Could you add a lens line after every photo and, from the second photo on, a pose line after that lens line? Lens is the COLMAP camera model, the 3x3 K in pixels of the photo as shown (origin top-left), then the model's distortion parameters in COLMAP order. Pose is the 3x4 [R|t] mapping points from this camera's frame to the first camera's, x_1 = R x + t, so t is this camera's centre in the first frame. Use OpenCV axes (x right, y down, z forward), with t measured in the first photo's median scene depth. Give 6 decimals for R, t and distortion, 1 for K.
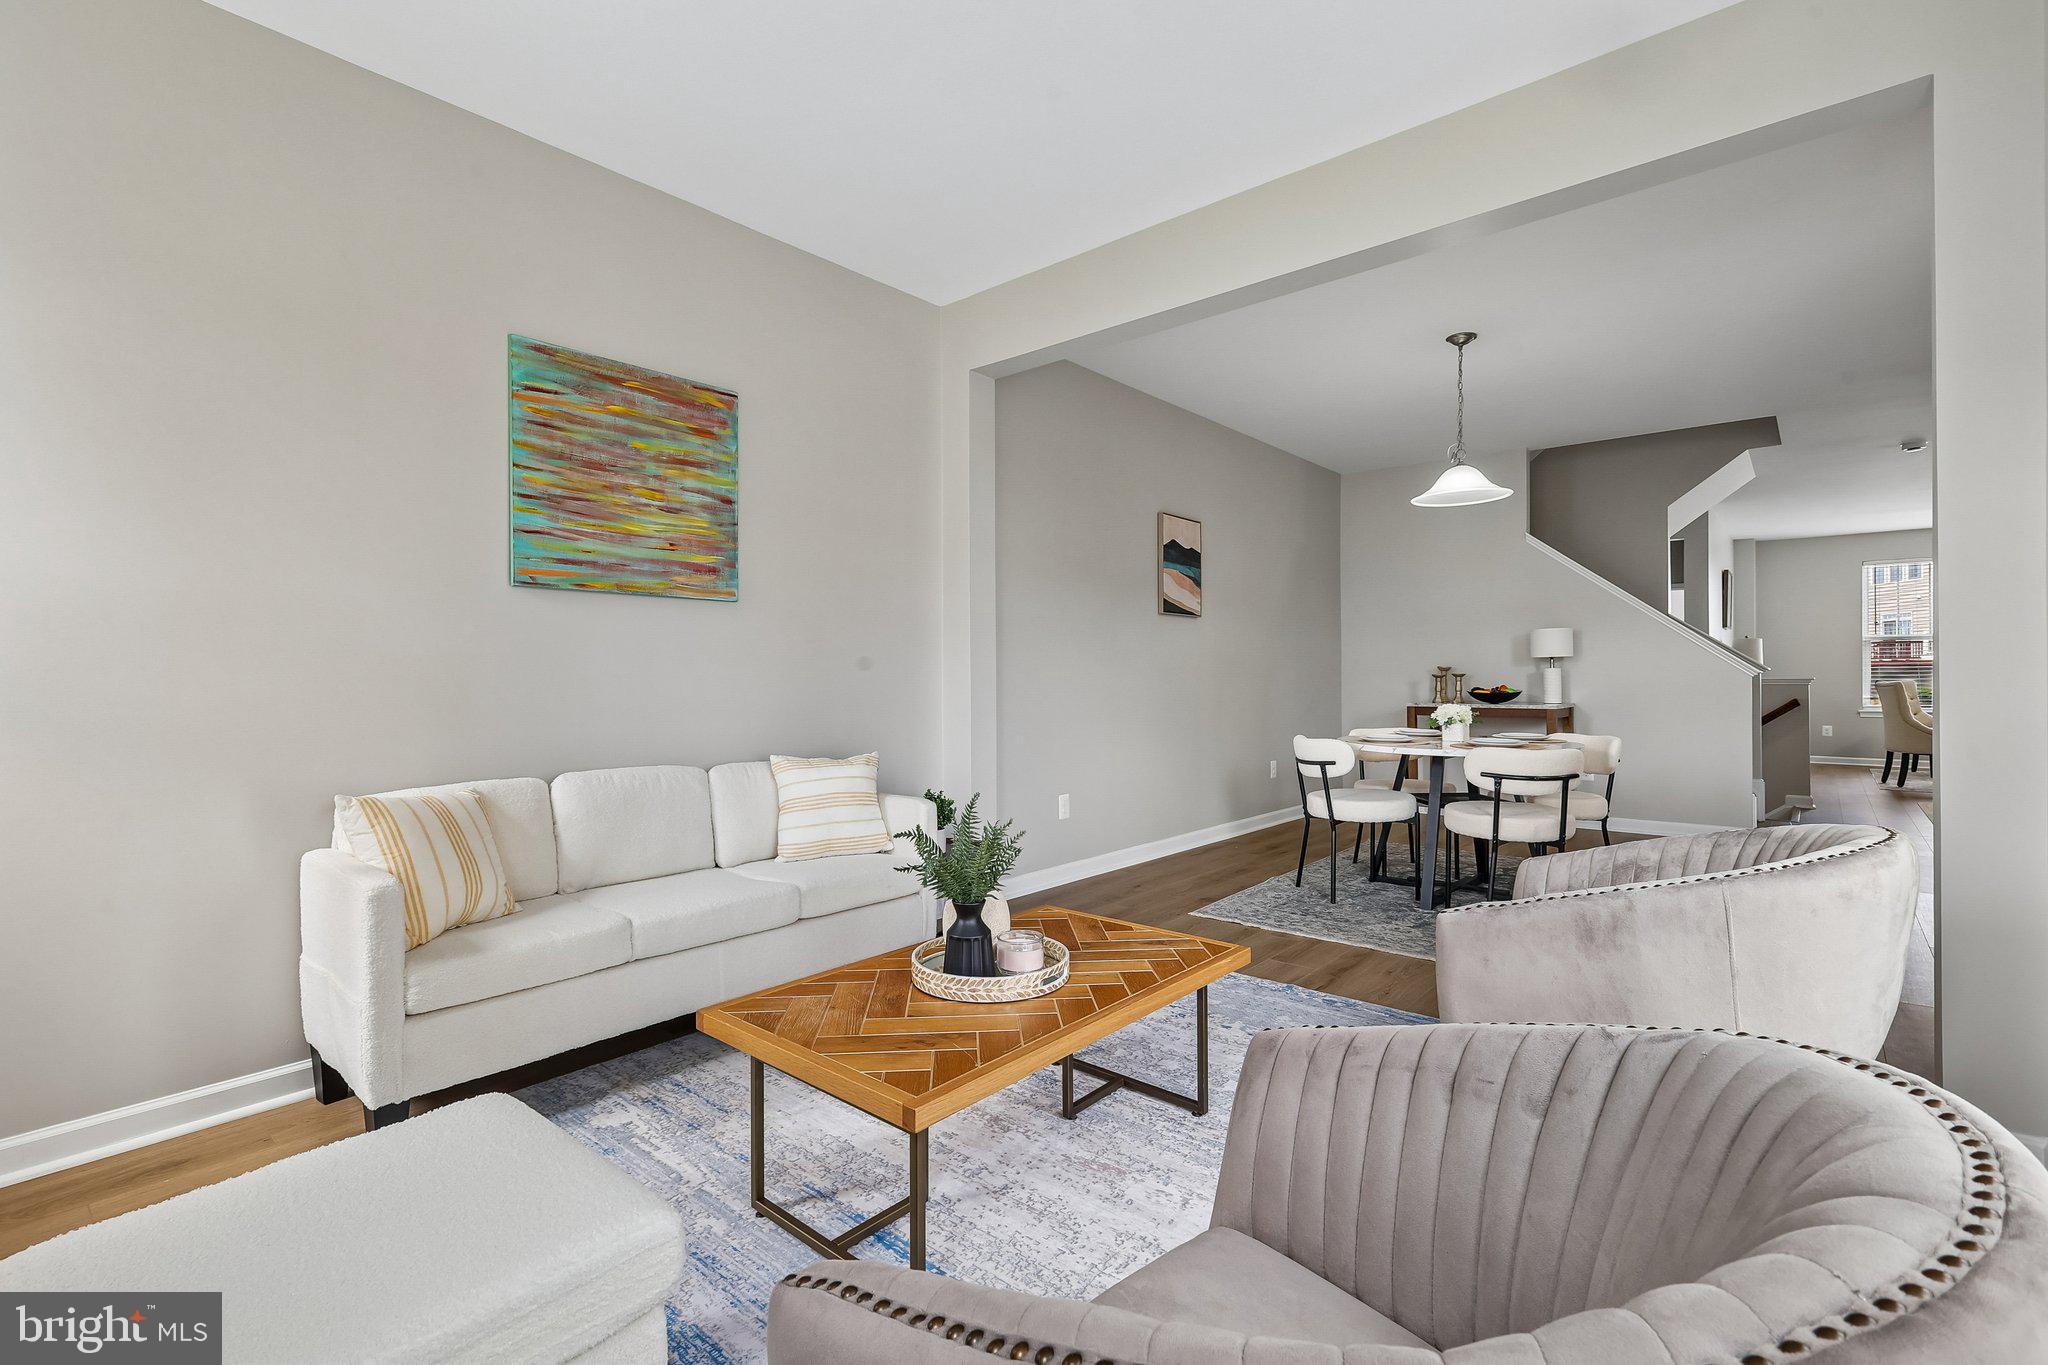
lens RADIAL K [[894.6, 0, 1027.5], [0, 894.6, 678.6], [0, 0, 1]] dist [0.003018, -0.000215]
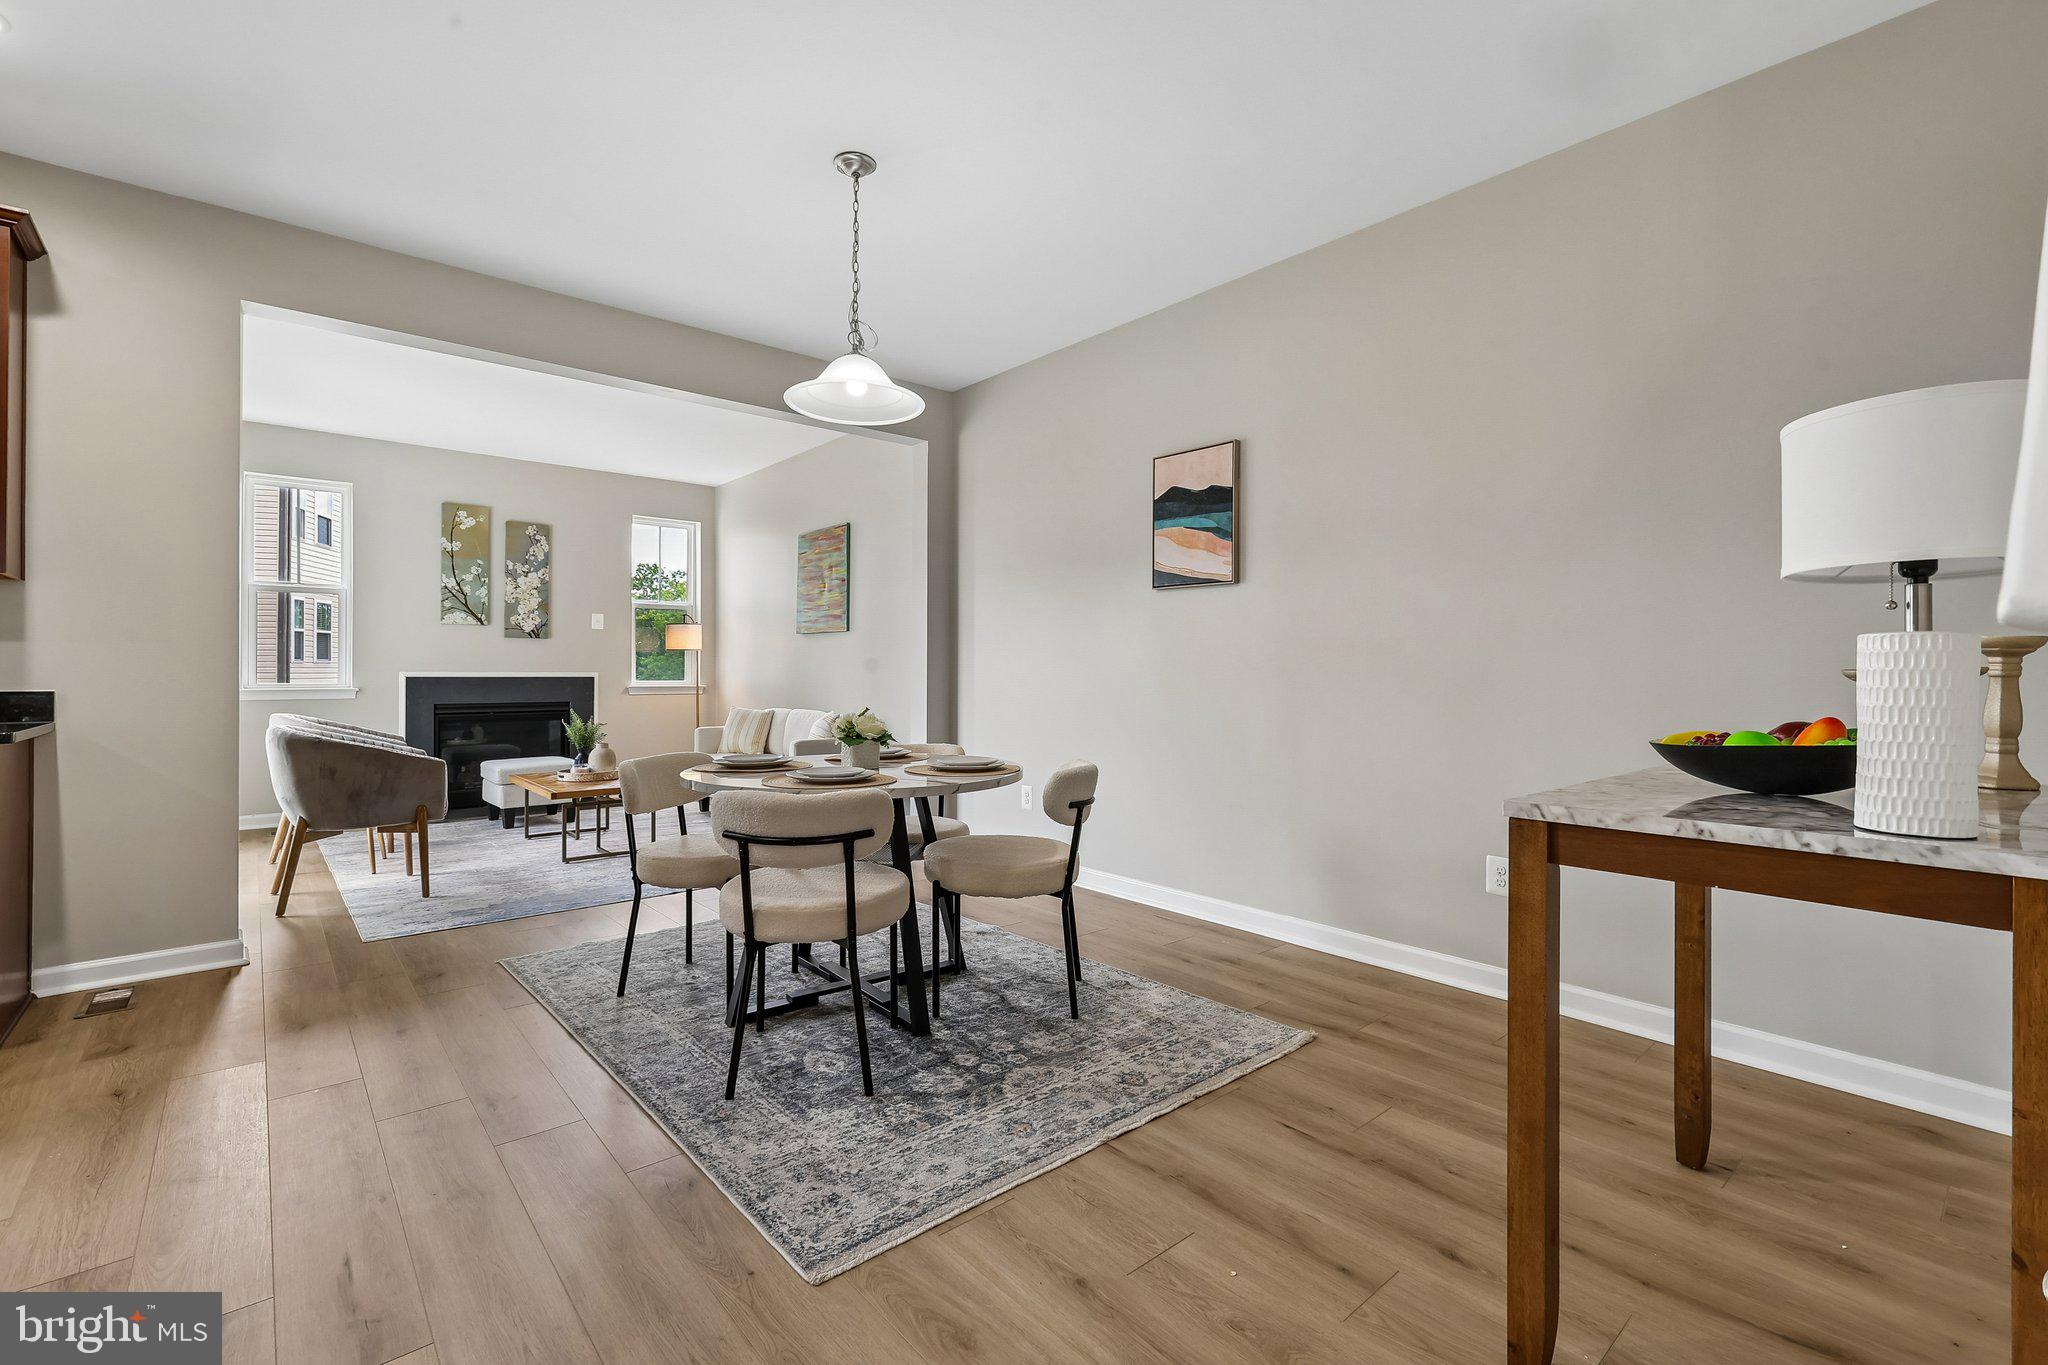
lens RADIAL K [[894.6, 0, 1029.1], [0, 894.6, 666.5], [0, 0, 1]] dist [0.003018, -0.000215]
pose [[-0.137568, -0.003145, -0.990487, 0.780108], [-0.004856, 0.999985, -0.002501, -0.003845], [0.990480, 0.004466, -0.137581, 0.843957]]
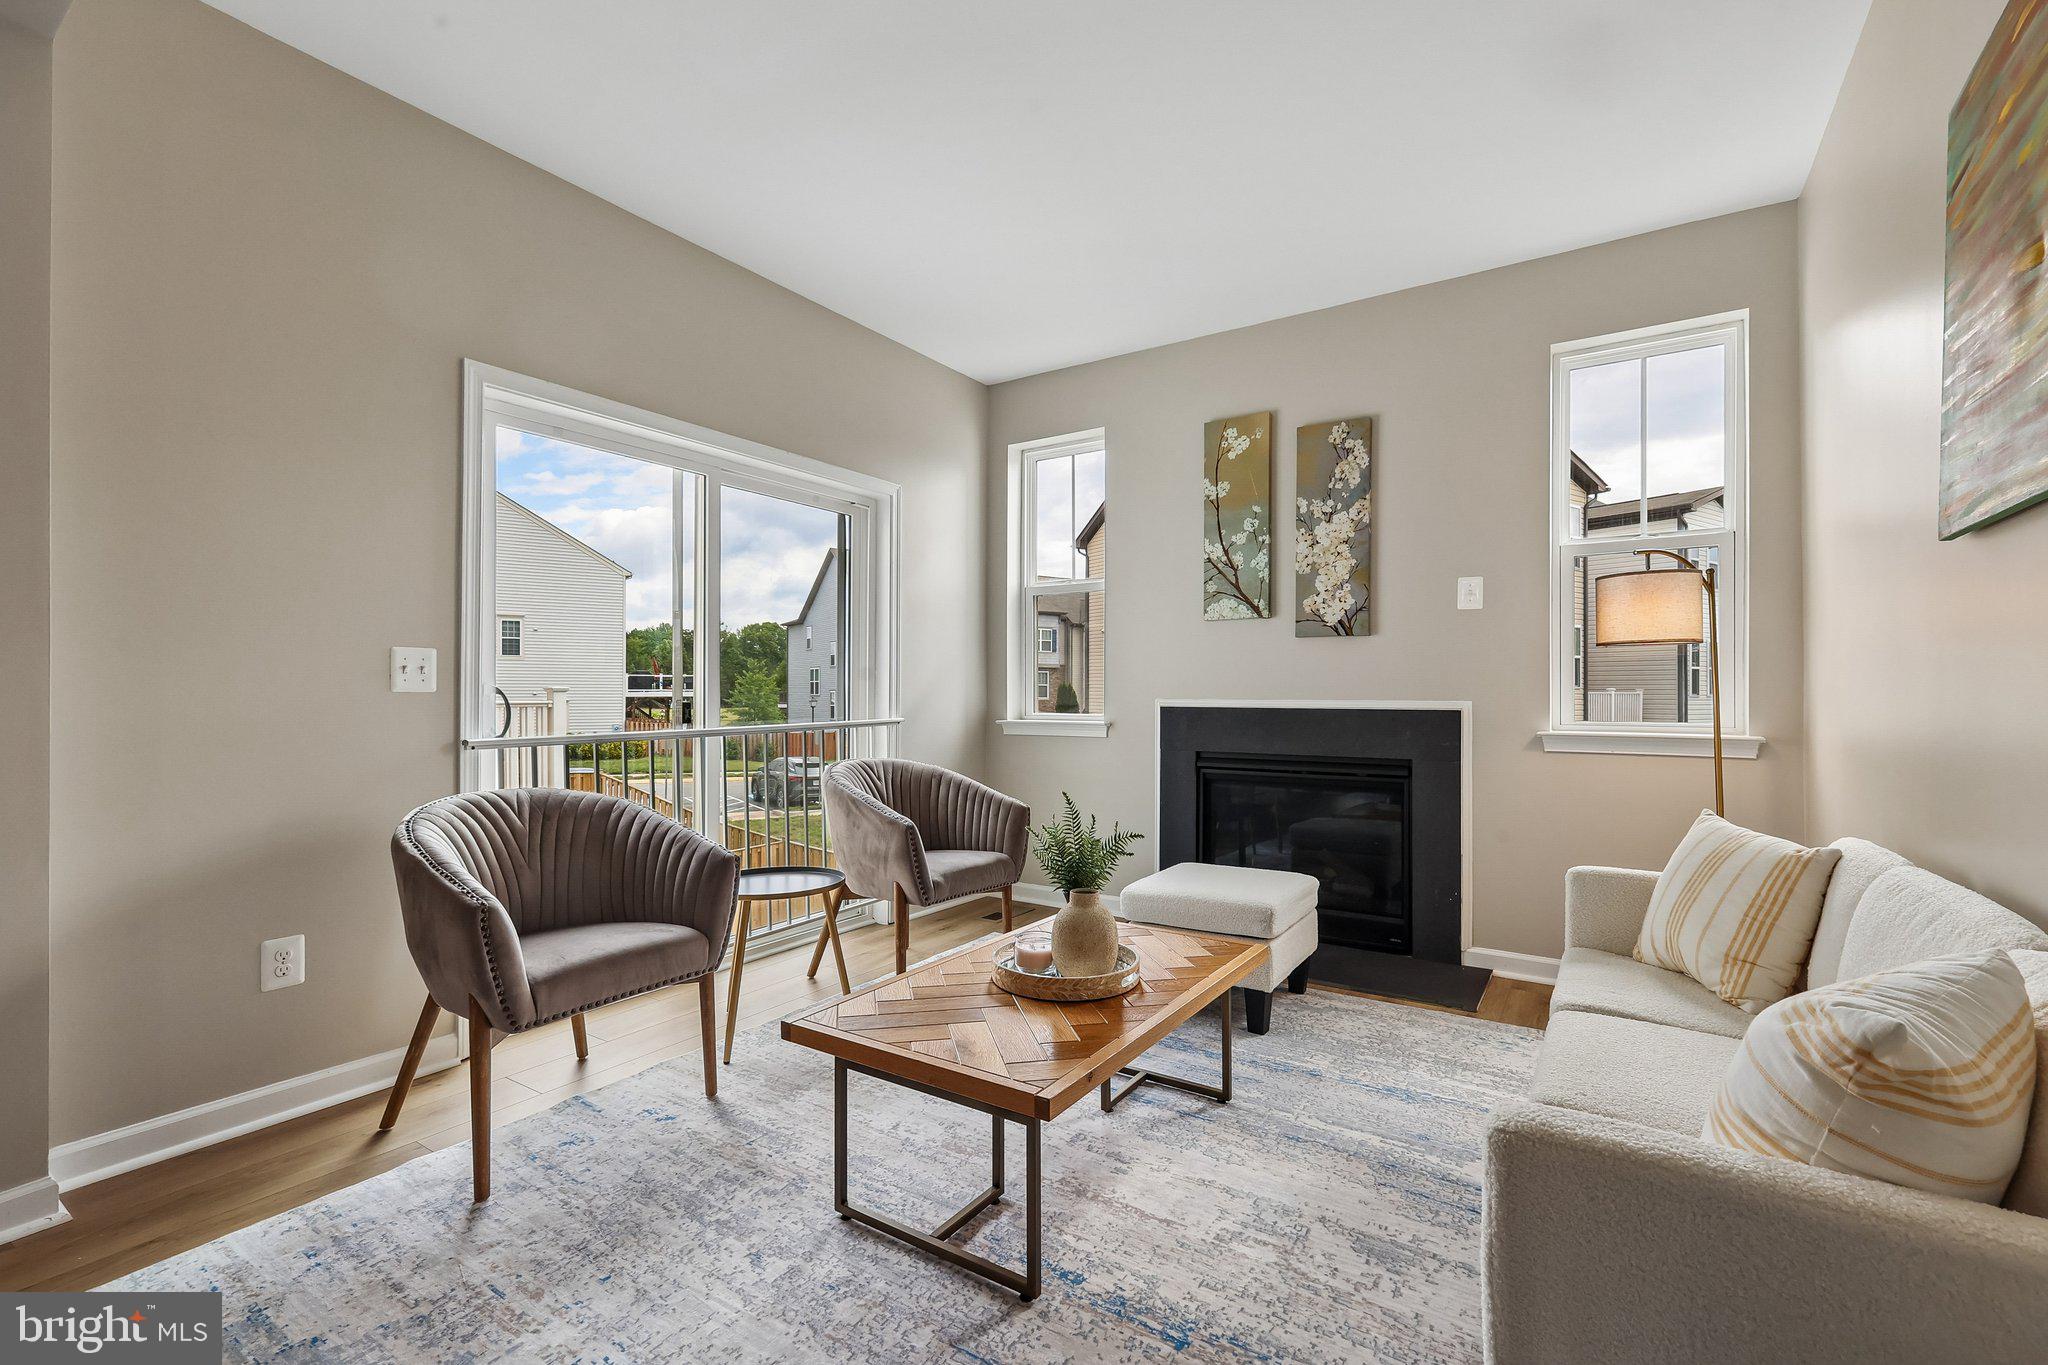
lens RADIAL K [[894.6, 0, 1012.4], [0, 894.6, 687.3], [0, 0, 1]] dist [0.003018, -0.000215]
pose [[-0.993662, -0.001042, -0.112401, 0.030311], [-0.000816, 0.999998, -0.002058, -0.003533], [0.112403, -0.001953, -0.993661, 0.637523]]
